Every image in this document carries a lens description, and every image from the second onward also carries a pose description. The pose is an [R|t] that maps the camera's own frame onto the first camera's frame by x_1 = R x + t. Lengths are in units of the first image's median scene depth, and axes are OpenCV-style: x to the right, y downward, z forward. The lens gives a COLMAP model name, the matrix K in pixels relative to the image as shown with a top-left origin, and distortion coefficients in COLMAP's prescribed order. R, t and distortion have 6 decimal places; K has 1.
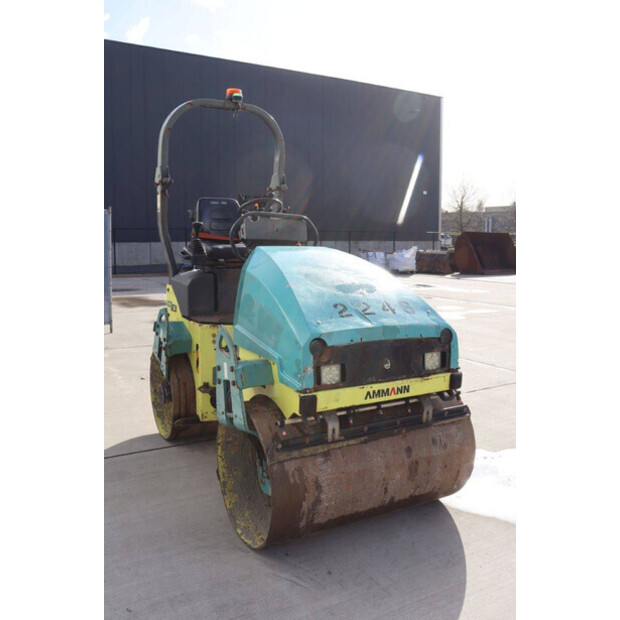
lens RADIAL K [[562.5, 0, 310.2], [0, 562.5, 311.9], [0, 0, 1]] dist [-0.099026, 0.000000]
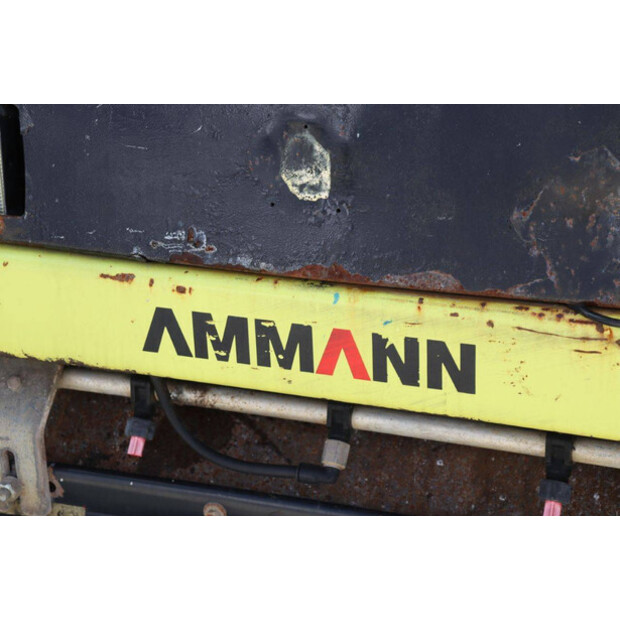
lens RADIAL K [[1444.6, 0, 310.8], [0, 1444.6, 311.8], [0, 0, 1]] dist [0.304177, 0.000000]
pose [[0.643870, 0.263169, -0.718452, 0.423723], [-0.066360, 0.954657, 0.290219, 0.016565], [0.762252, -0.139187, 0.632139, 0.744345]]
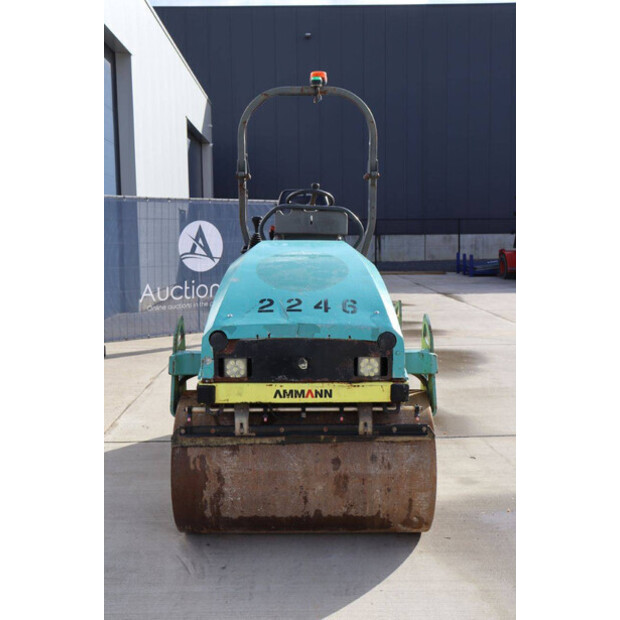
lens RADIAL K [[678.6, 0, 308.2], [0, 678.6, 310.2], [0, 0, 1]] dist [-0.051996, 0.000000]
pose [[0.875408, 0.043535, -0.481421, 0.687775], [-0.049626, 0.998768, 0.000078, 0.001574], [0.480831, 0.023823, 0.876490, -0.003560]]
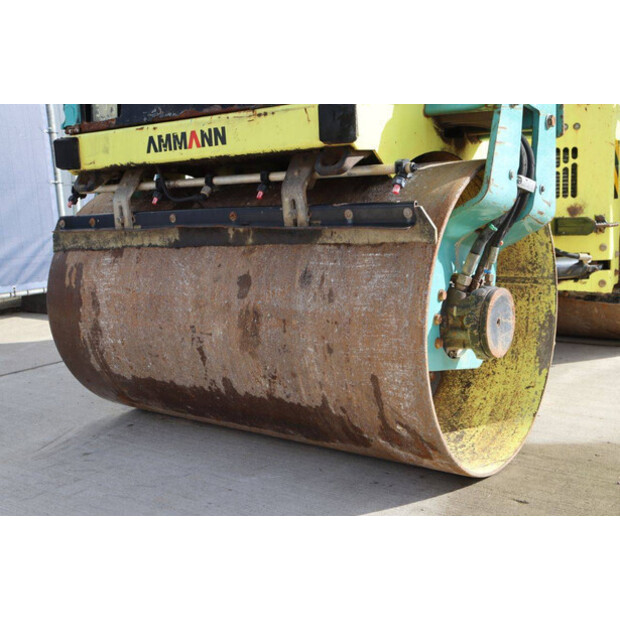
lens RADIAL K [[762.4, 0, 310.0], [0, 762.4, 315.8], [0, 0, 1]] dist [-0.003882, 0.000000]
pose [[0.390555, 0.115643, -0.913287, 0.792042], [-0.066710, 0.993025, 0.097212, 0.220613], [0.918159, 0.022959, 0.395546, 0.838496]]
